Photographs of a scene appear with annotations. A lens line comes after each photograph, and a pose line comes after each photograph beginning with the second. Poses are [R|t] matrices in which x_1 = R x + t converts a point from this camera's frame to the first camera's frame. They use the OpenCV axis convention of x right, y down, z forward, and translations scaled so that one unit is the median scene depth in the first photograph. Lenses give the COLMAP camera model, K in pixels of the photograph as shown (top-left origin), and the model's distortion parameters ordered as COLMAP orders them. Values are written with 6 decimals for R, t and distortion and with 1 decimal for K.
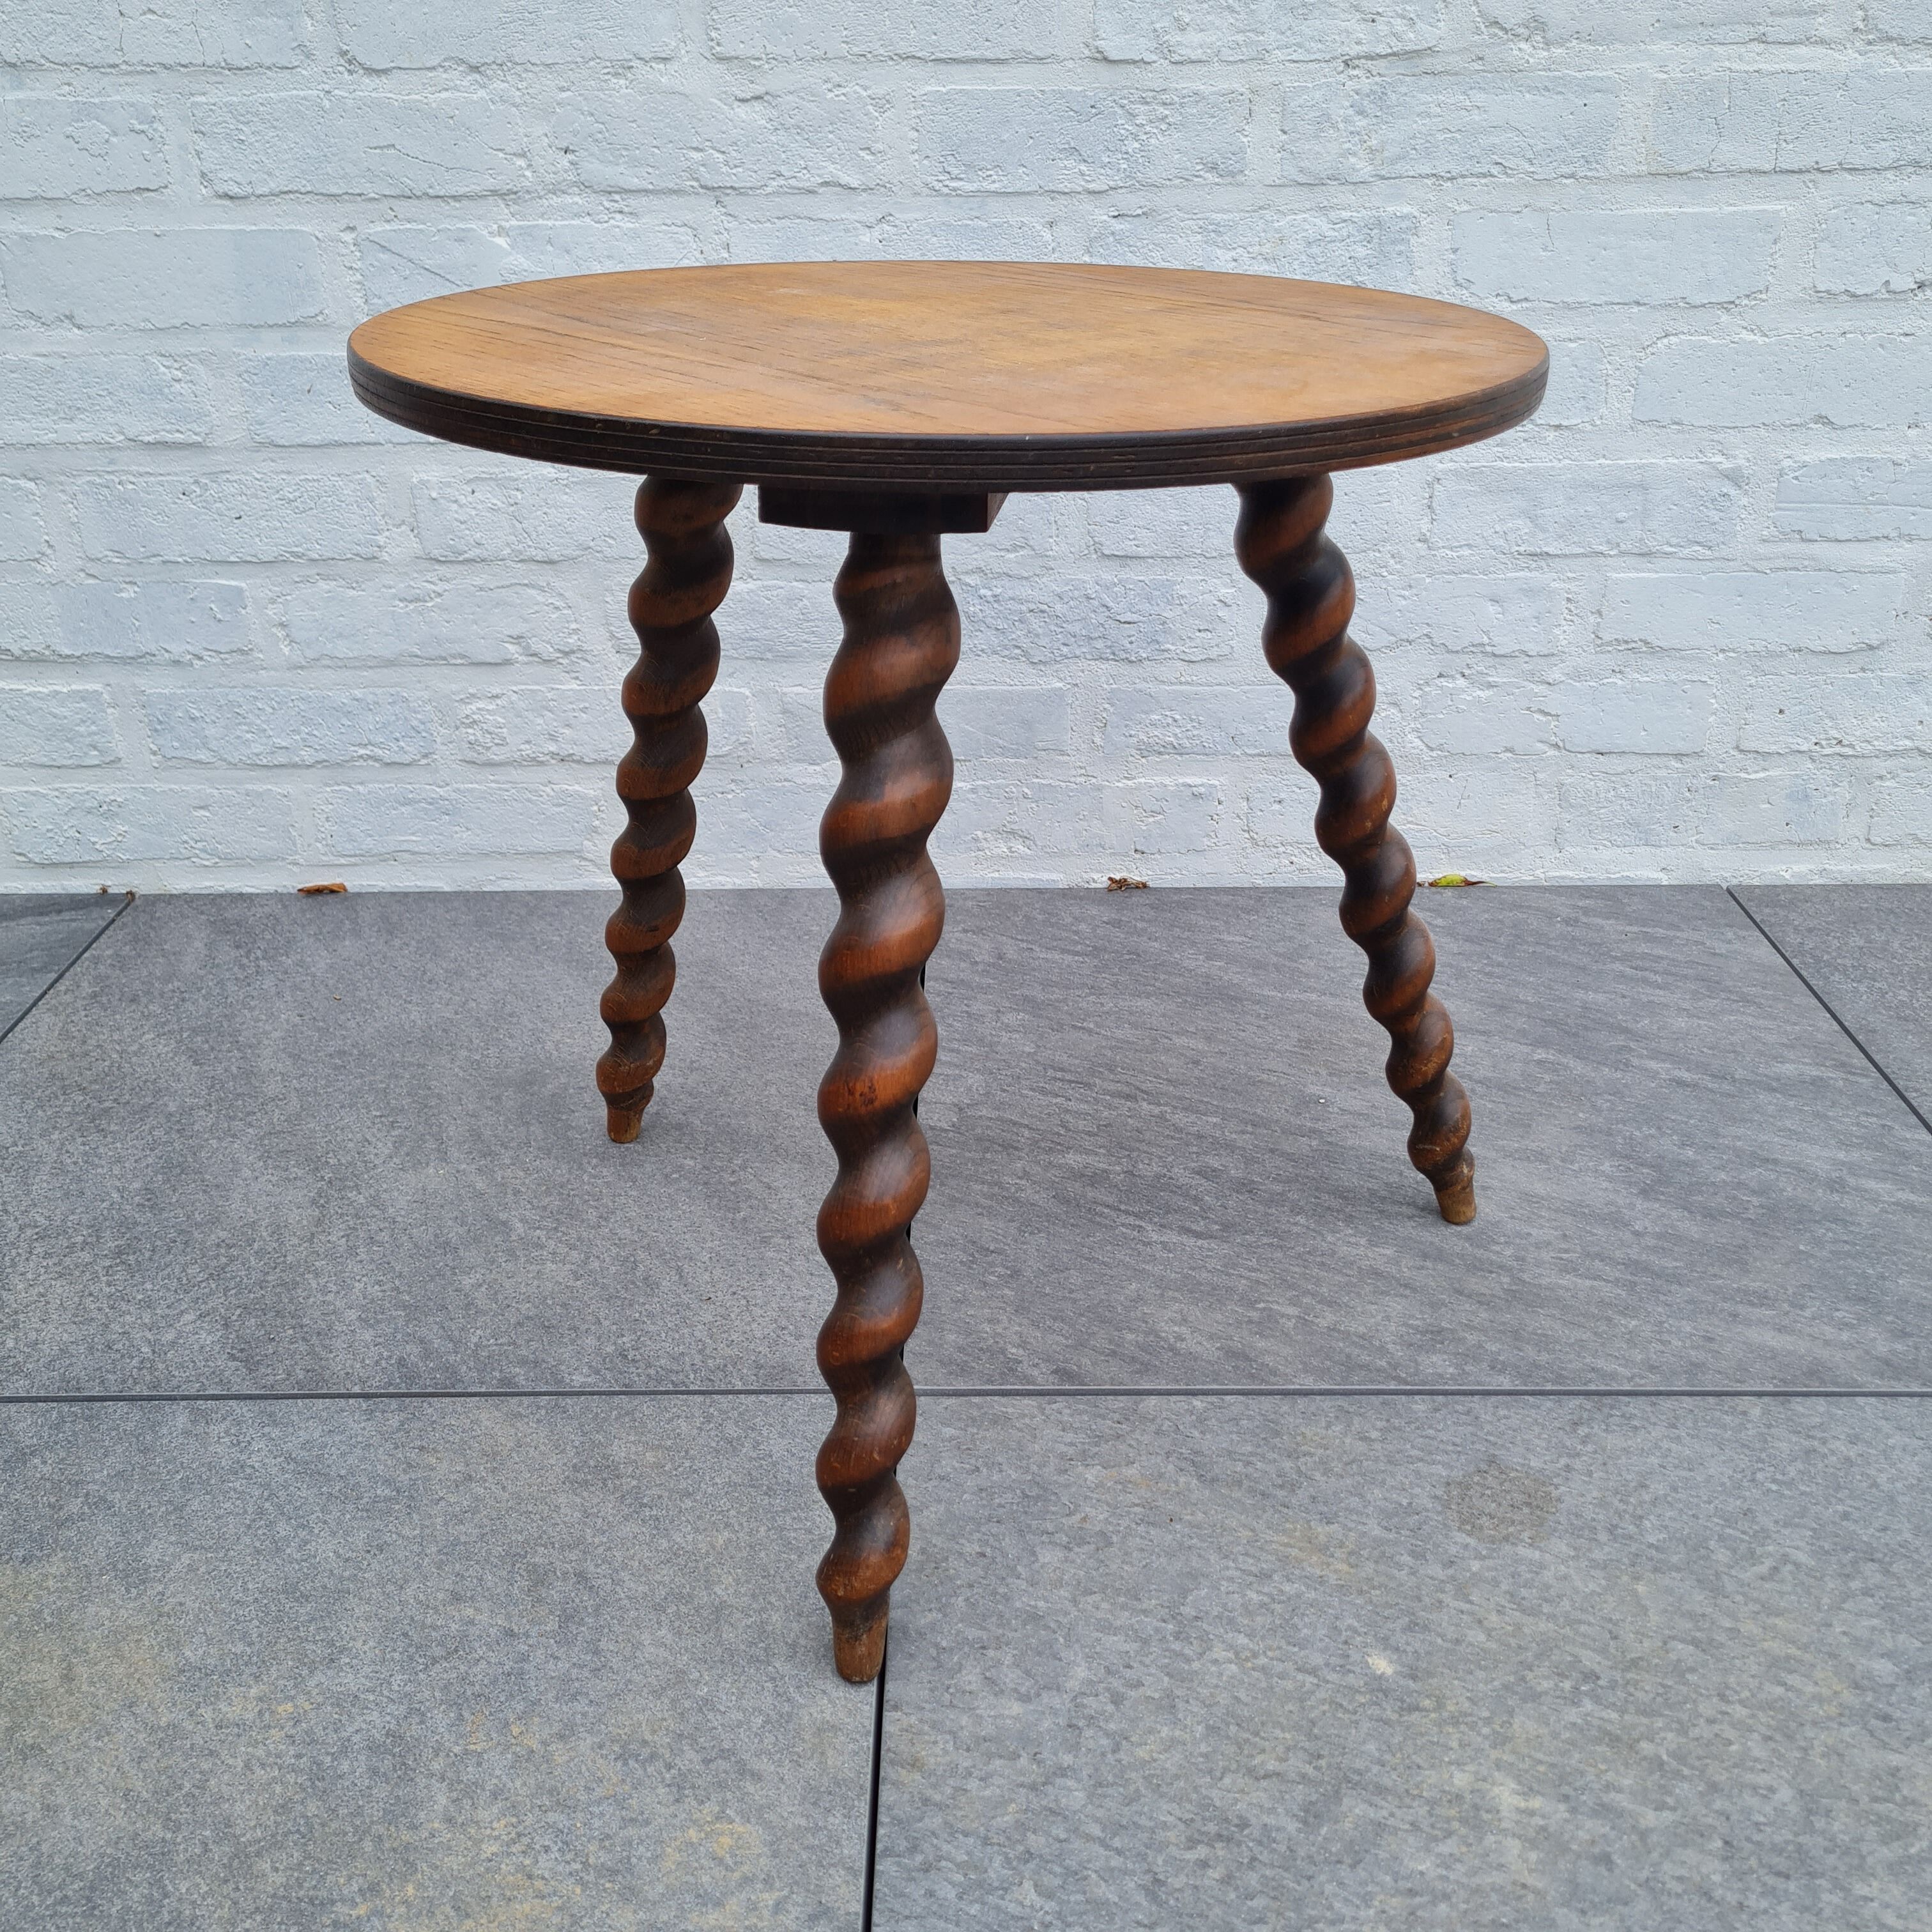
lens RADIAL K [[1962.7, 0, 953.0], [0, 1962.7, 976.1], [0, 0, 1]] dist [0.031614, 0.000000]
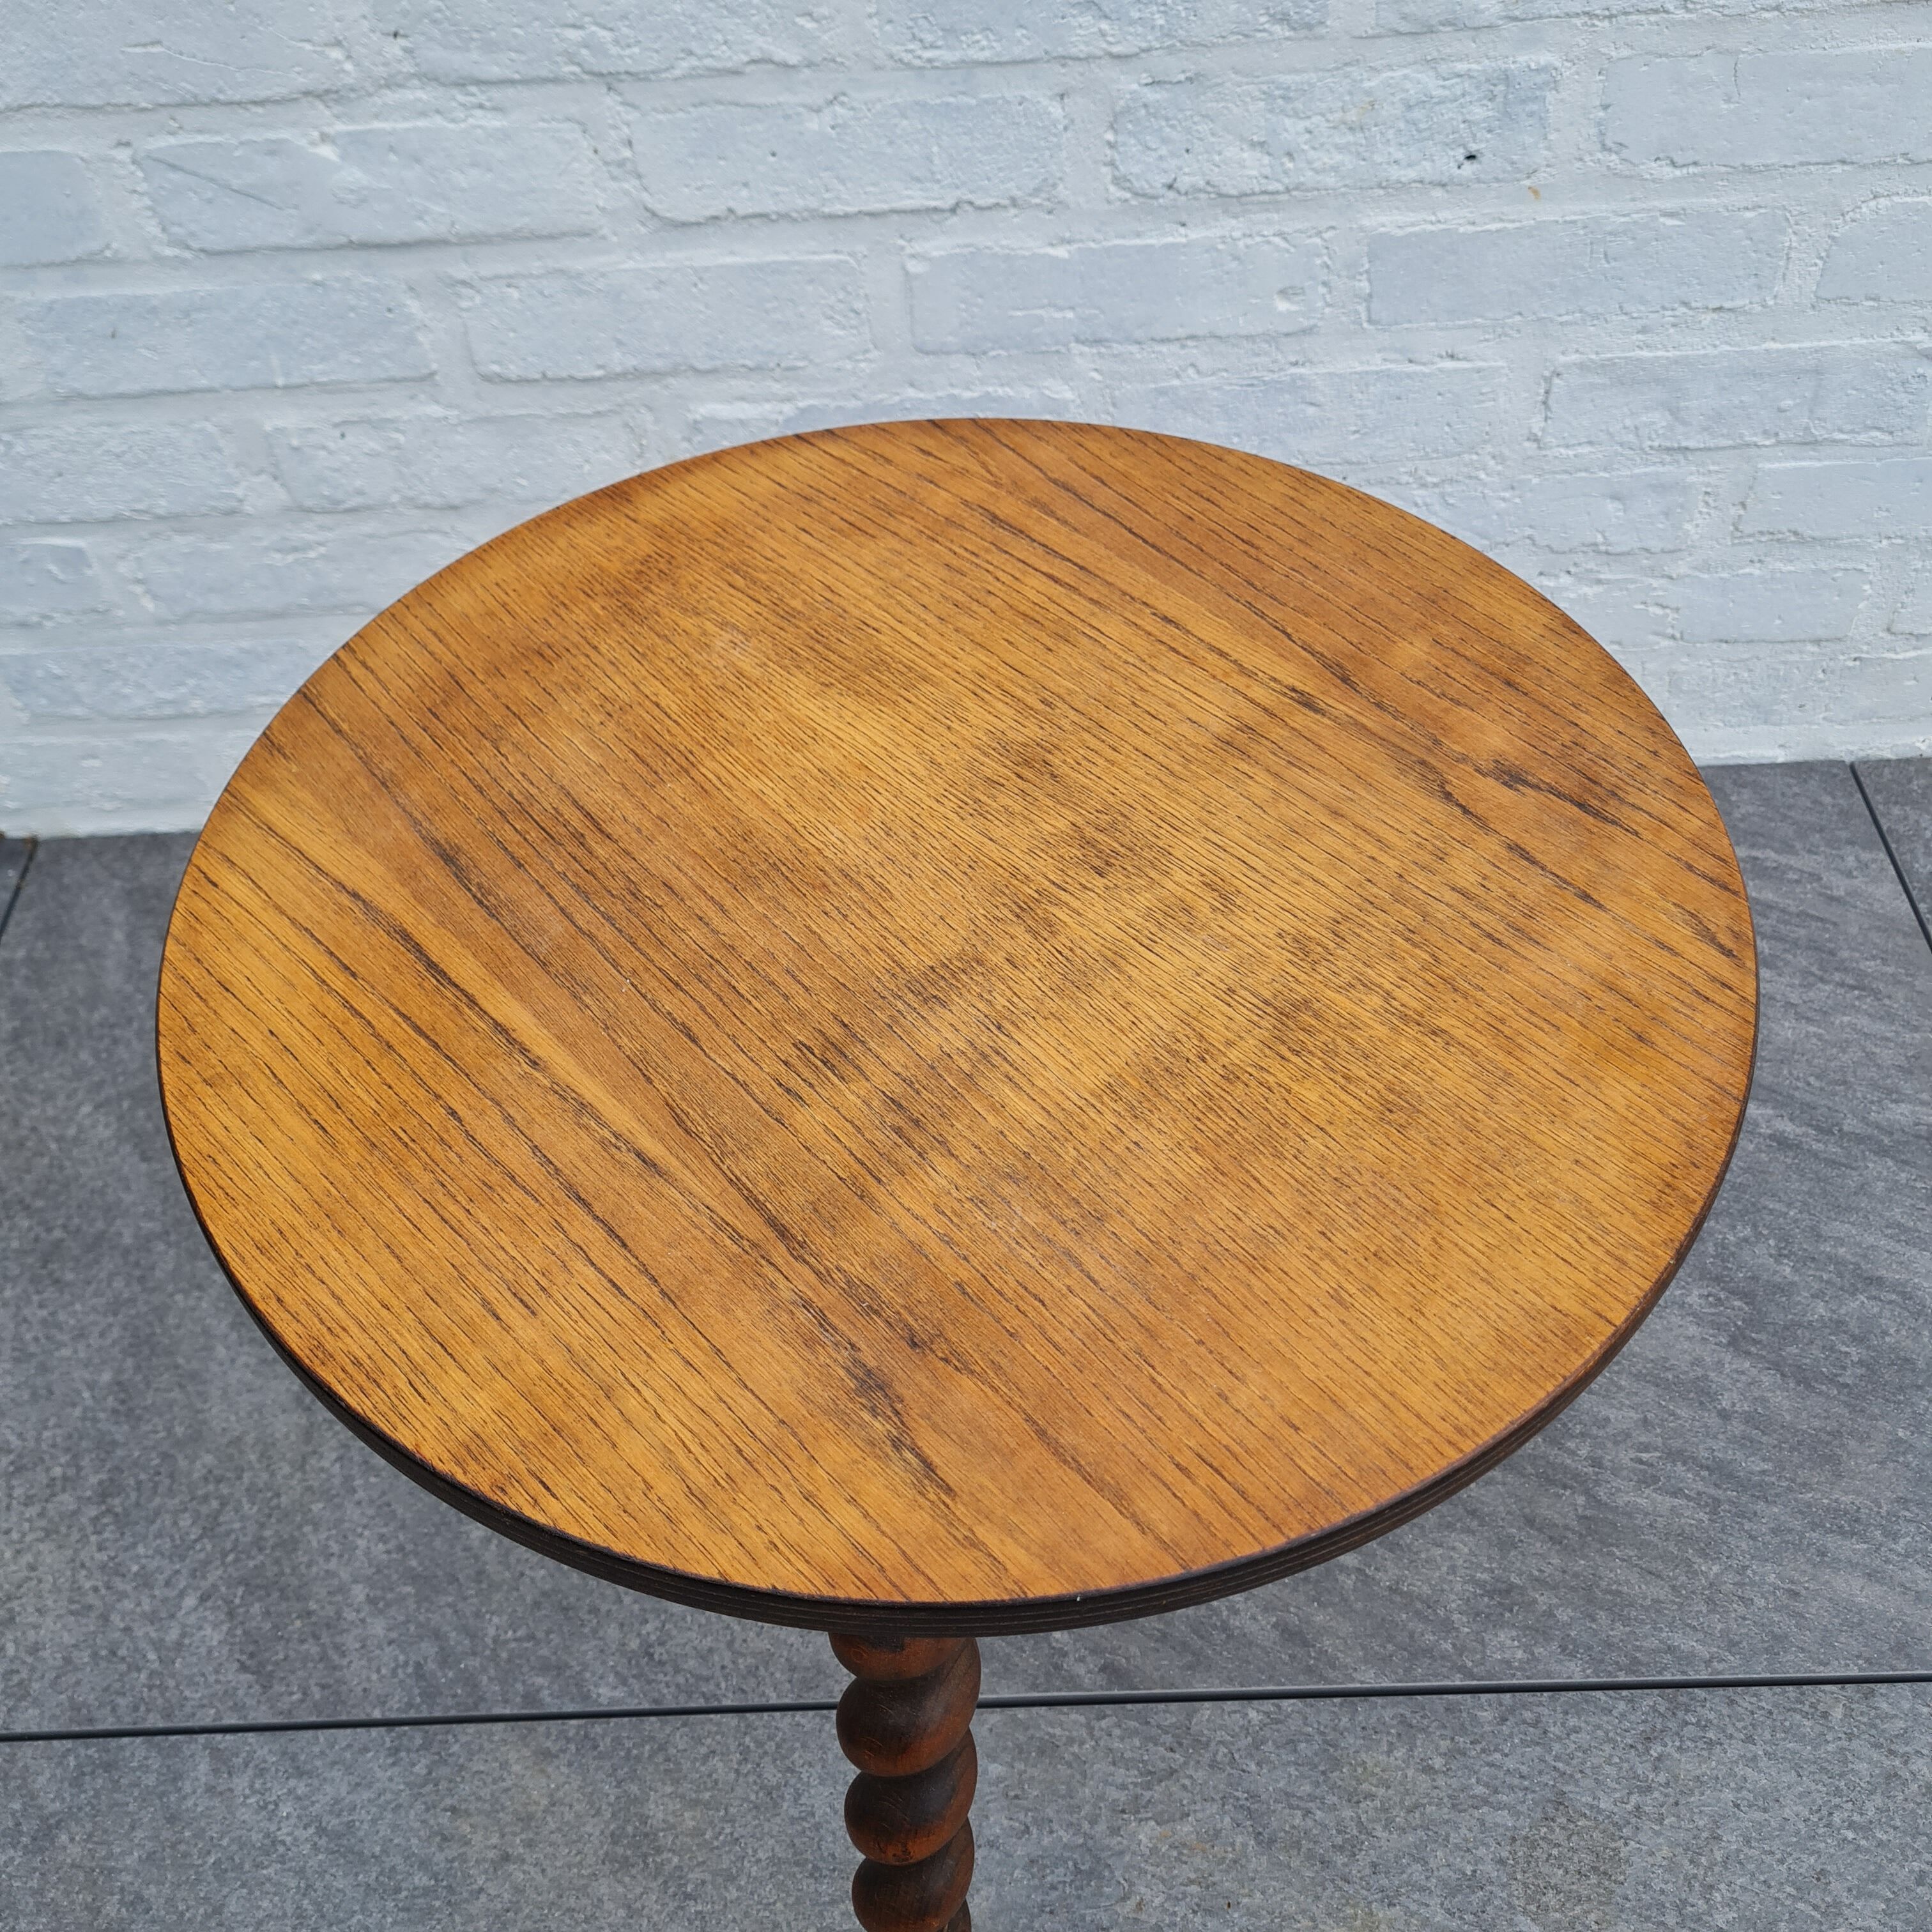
lens RADIAL K [[1962.7, 0, 951.2], [0, 1962.7, 961.9], [0, 0, 1]] dist [0.031614, 0.000000]
pose [[0.999026, -0.041984, -0.013573, 0.004651], [0.043961, 0.920691, 0.387808, -0.387077], [-0.003786, -0.388027, 0.921640, 0.198578]]
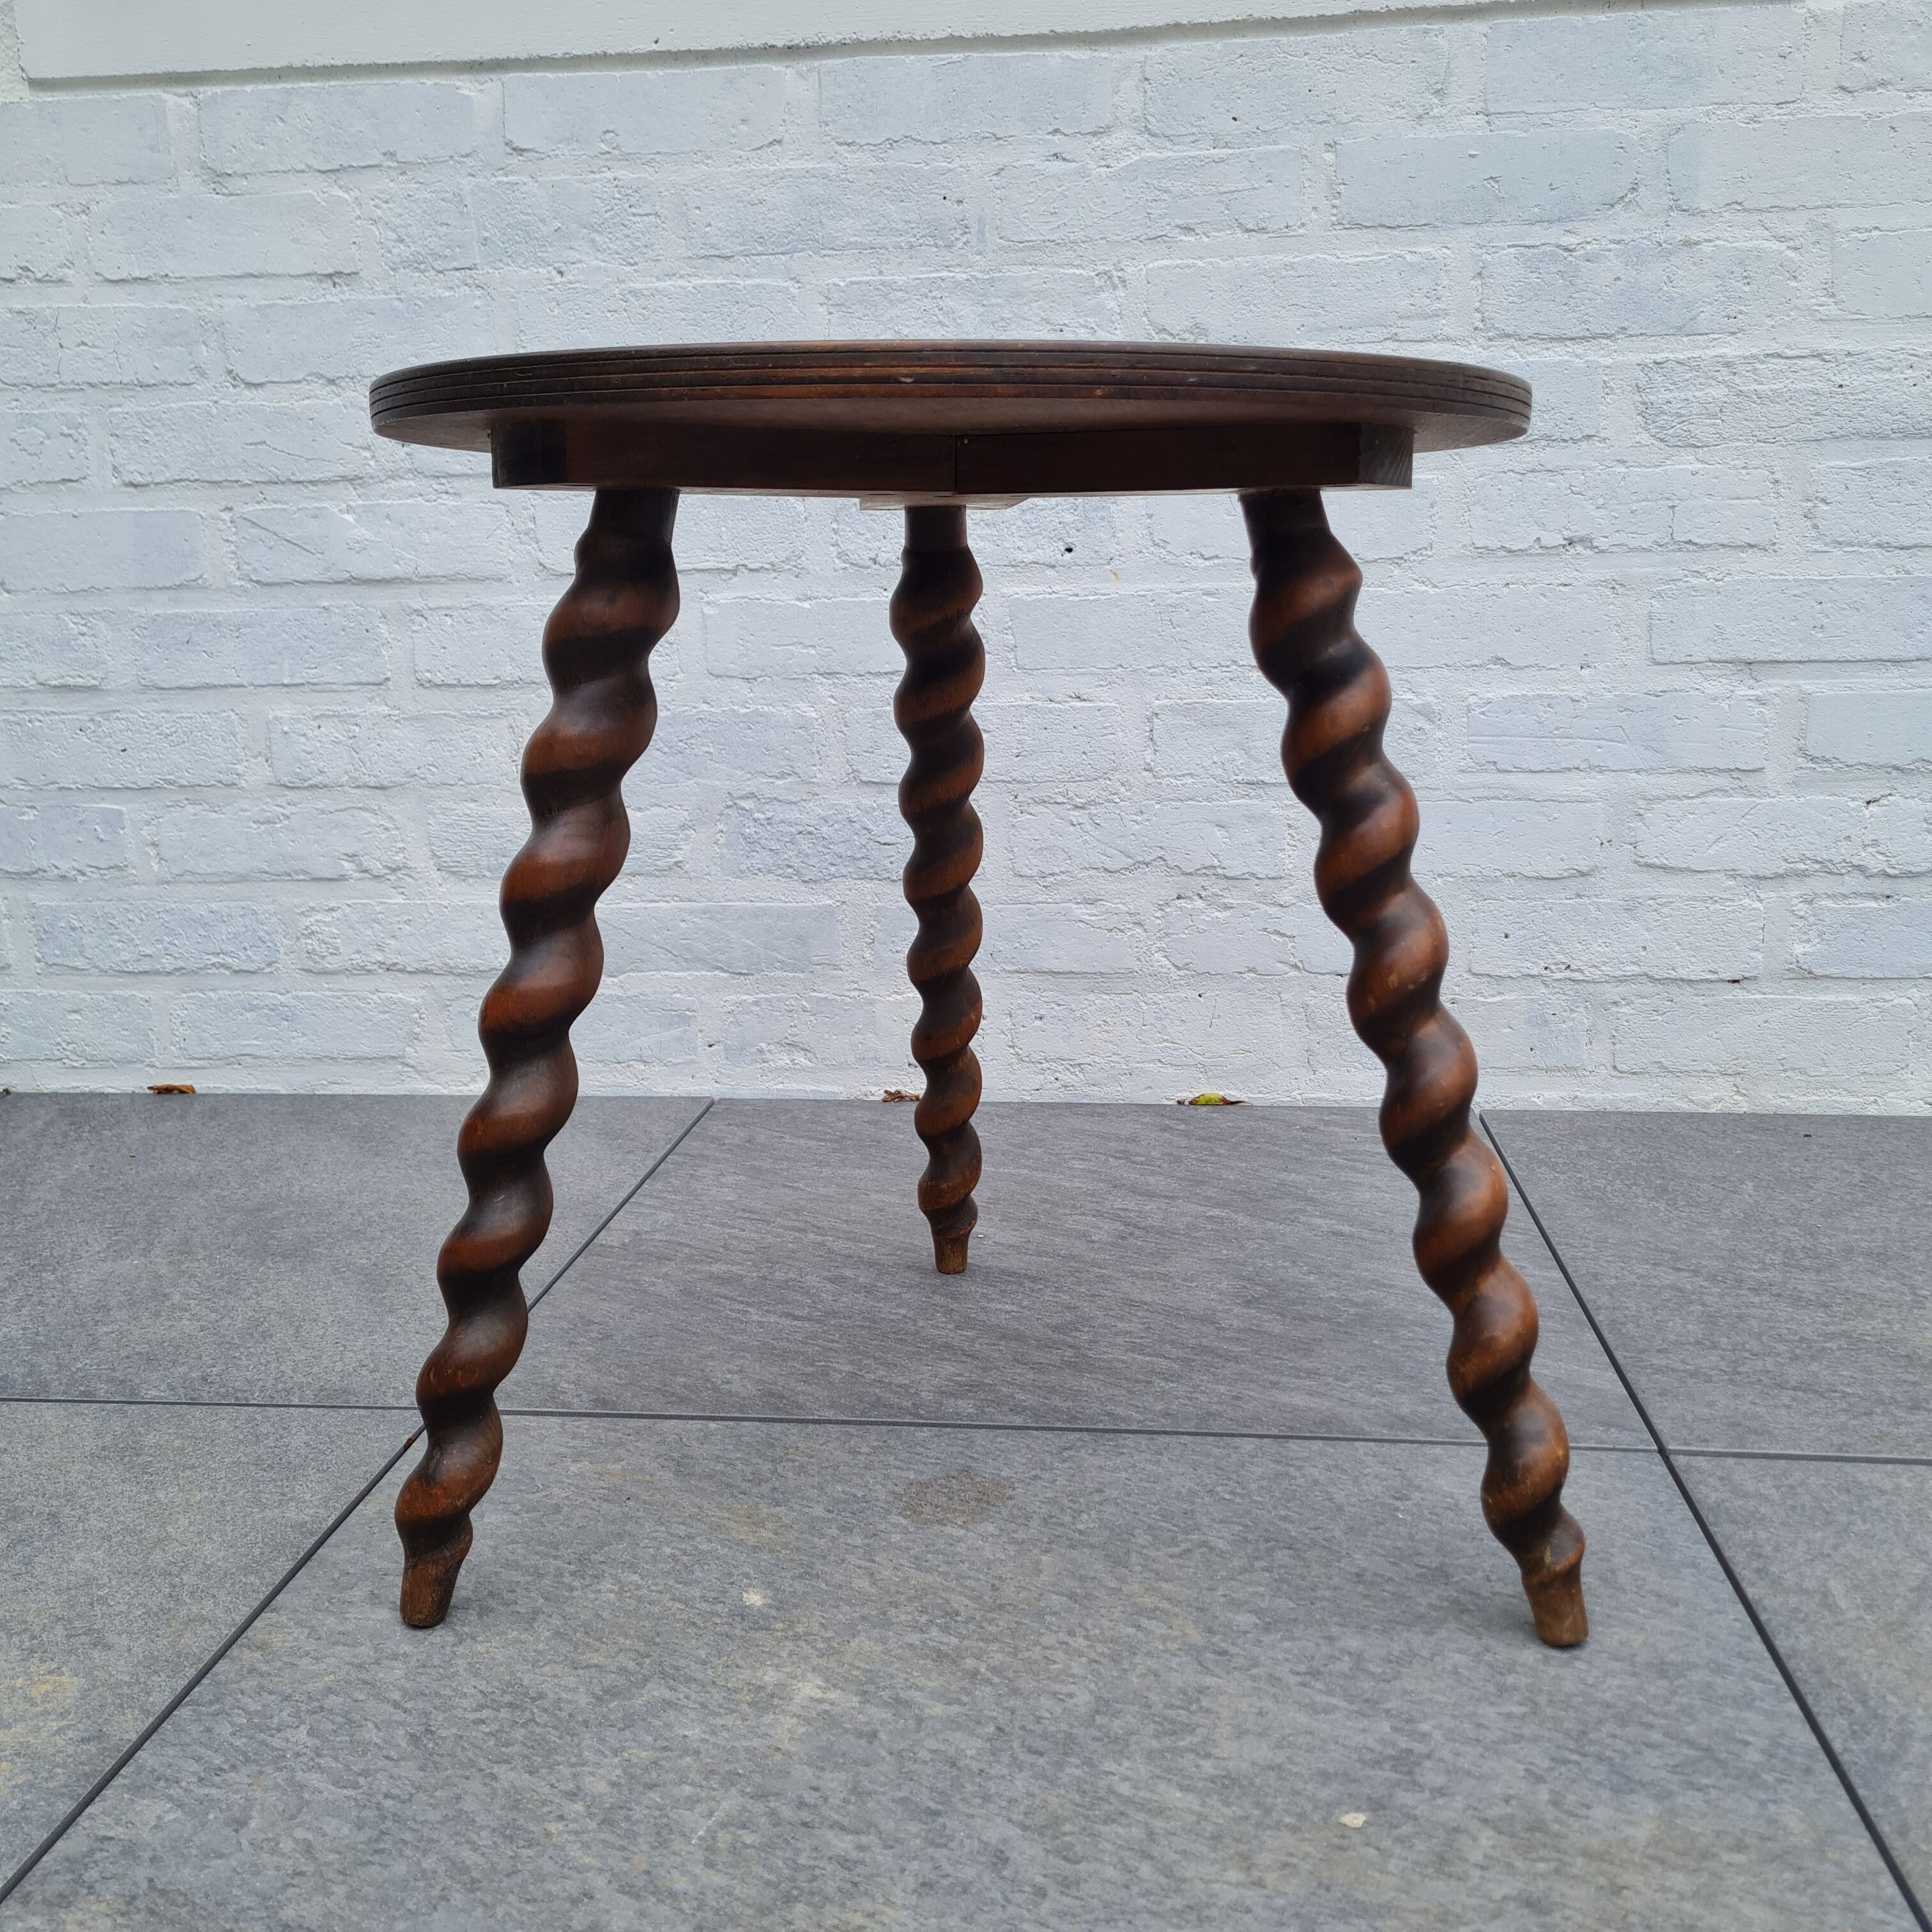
lens RADIAL K [[1962.7, 0, 957.4], [0, 1962.7, 948.0], [0, 0, 1]] dist [0.031614, 0.000000]
pose [[0.994430, 0.011471, -0.104774, 0.276855], [-0.039534, 0.962078, -0.269895, 0.193607], [0.097704, 0.272534, 0.957172, -0.034293]]
